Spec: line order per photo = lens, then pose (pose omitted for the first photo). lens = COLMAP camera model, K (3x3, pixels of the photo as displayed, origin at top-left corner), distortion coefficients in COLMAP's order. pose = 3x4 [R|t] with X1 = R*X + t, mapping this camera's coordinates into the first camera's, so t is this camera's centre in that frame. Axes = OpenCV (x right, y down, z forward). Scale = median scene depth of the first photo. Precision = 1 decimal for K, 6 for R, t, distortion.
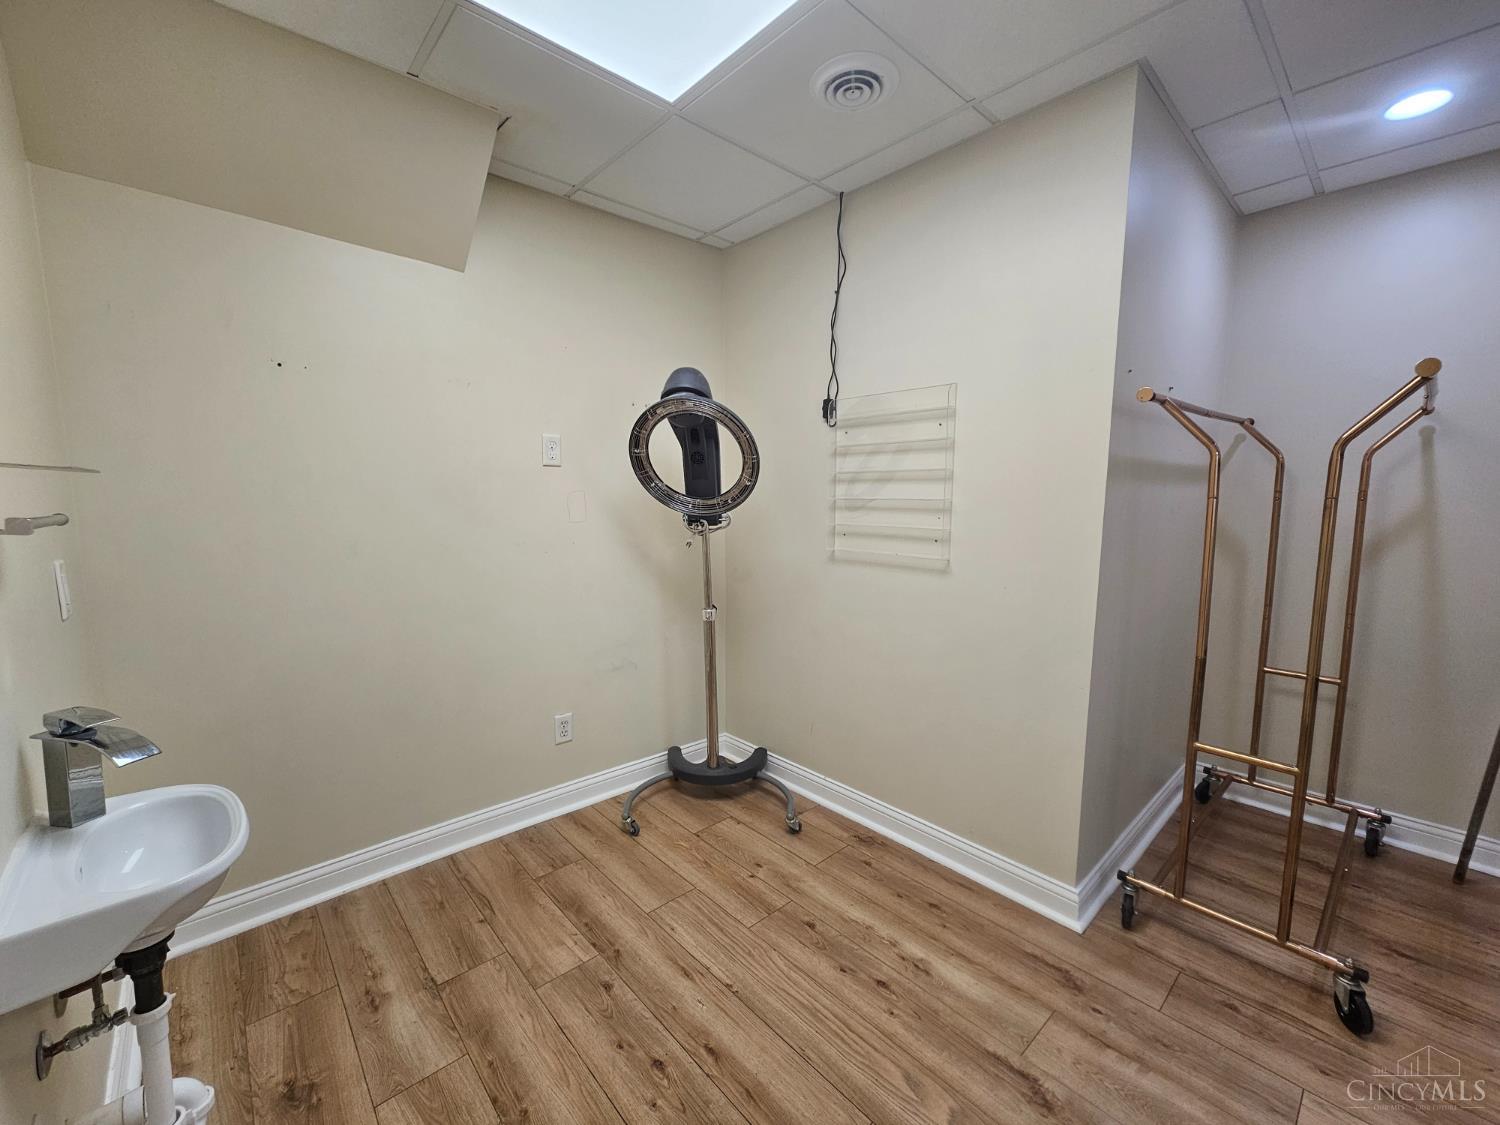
lens RADIAL K [[612.0, 0, 746.4], [0, 612.0, 567.5], [0, 0, 1]] dist [0.002962, 0.000186]
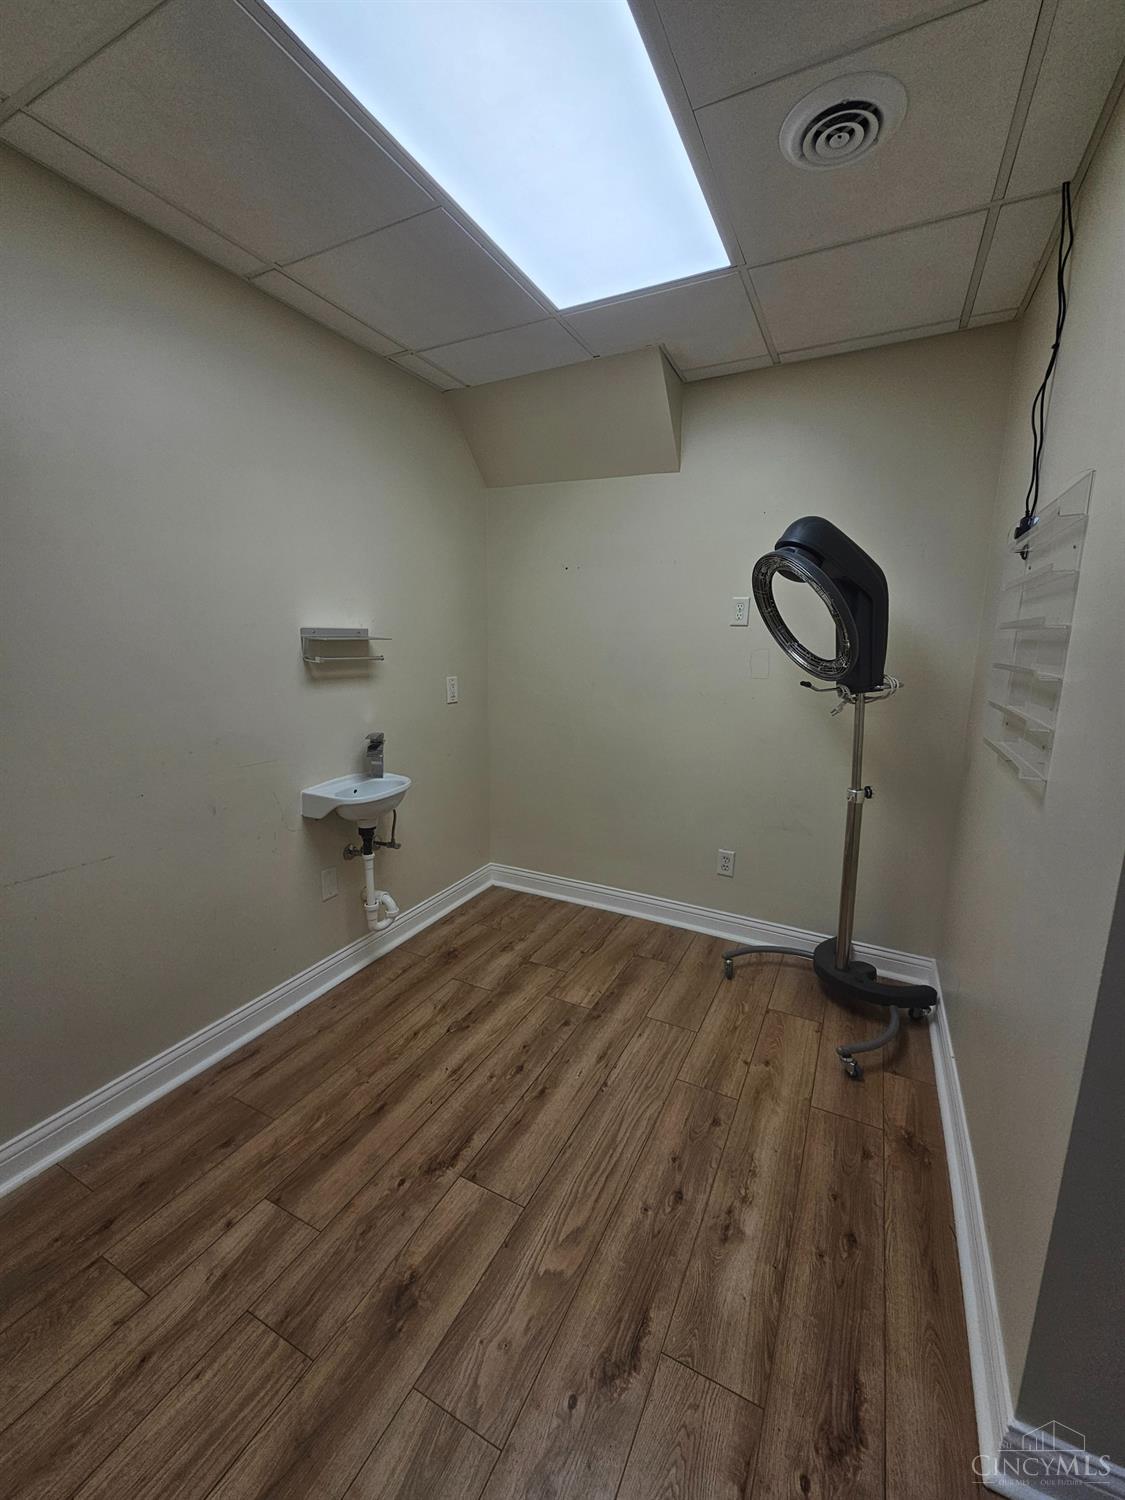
lens RADIAL K [[612.0, 0, 561.9], [0, 612.0, 746.9], [0, 0, 1]] dist [0.002962, 0.000186]
pose [[0.360788, 0.167204, -0.917538, 0.850396], [-0.124549, 0.983624, 0.130273, -0.077834], [0.924294, 0.067278, 0.375705, 0.427479]]
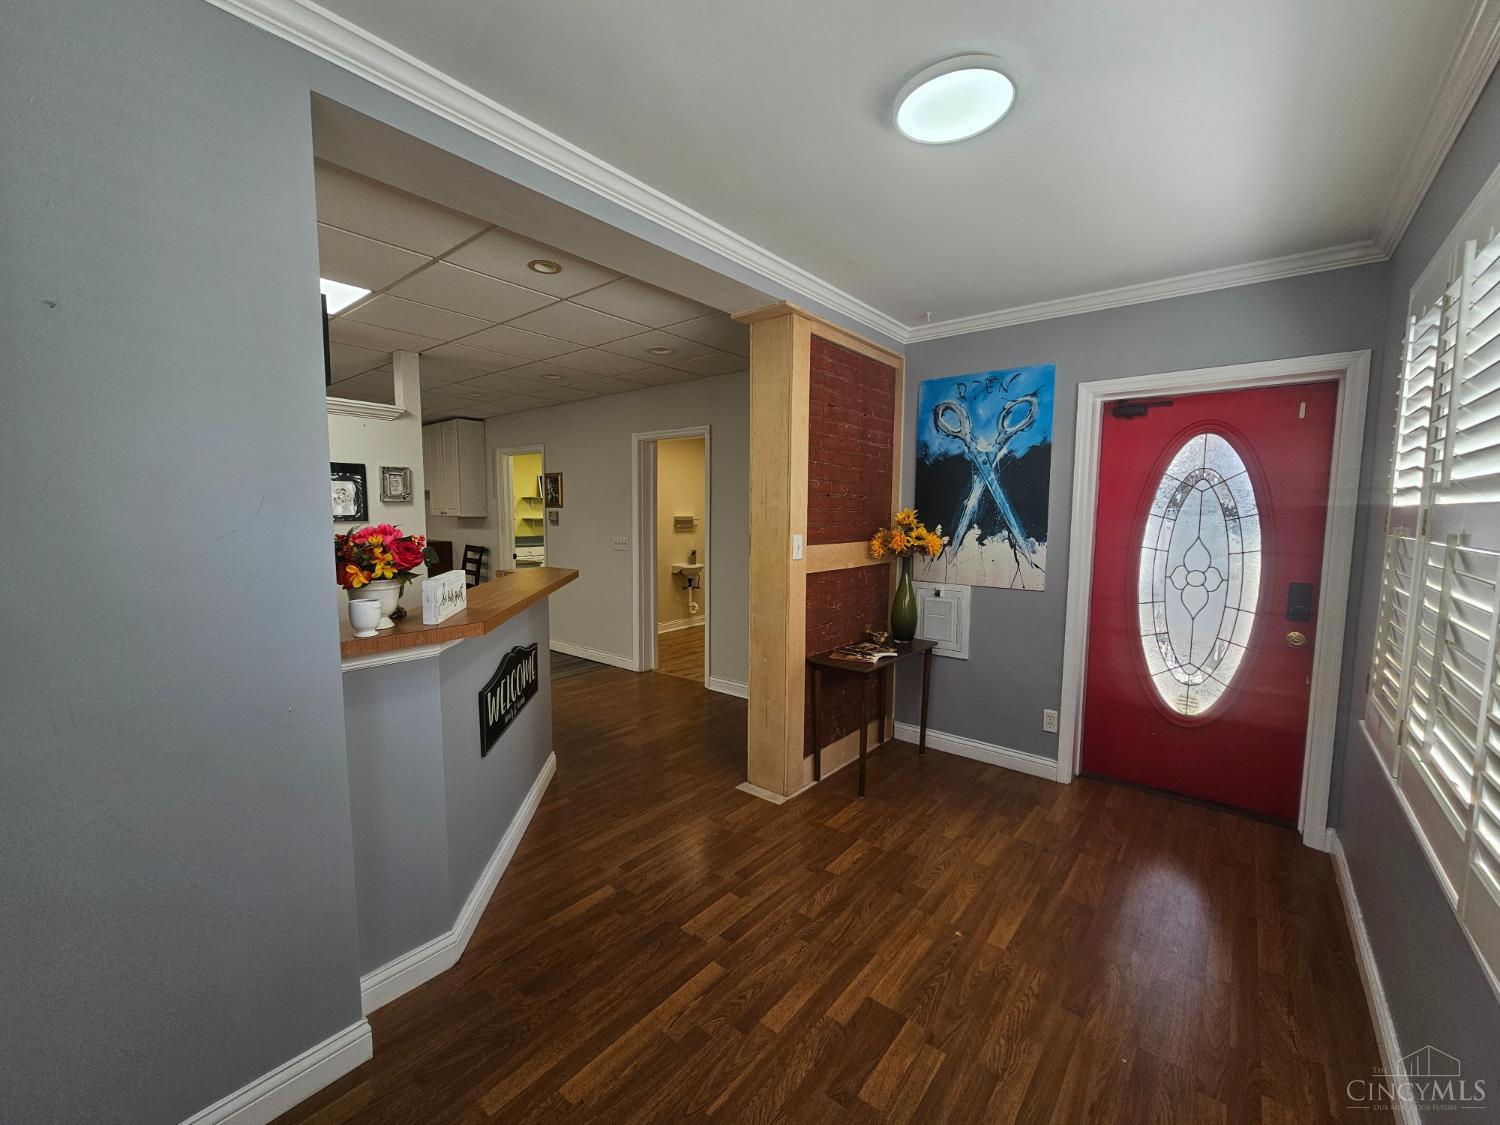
lens RADIAL K [[612.0, 0, 747.3], [0, 612.0, 571.0], [0, 0, 1]] dist [0.002962, 0.000186]
pose [[0.155171, 0.088987, -0.983872, 3.880161], [-0.130417, 0.989063, 0.068888, -0.073380], [0.979241, 0.117624, 0.165080, 0.219408]]
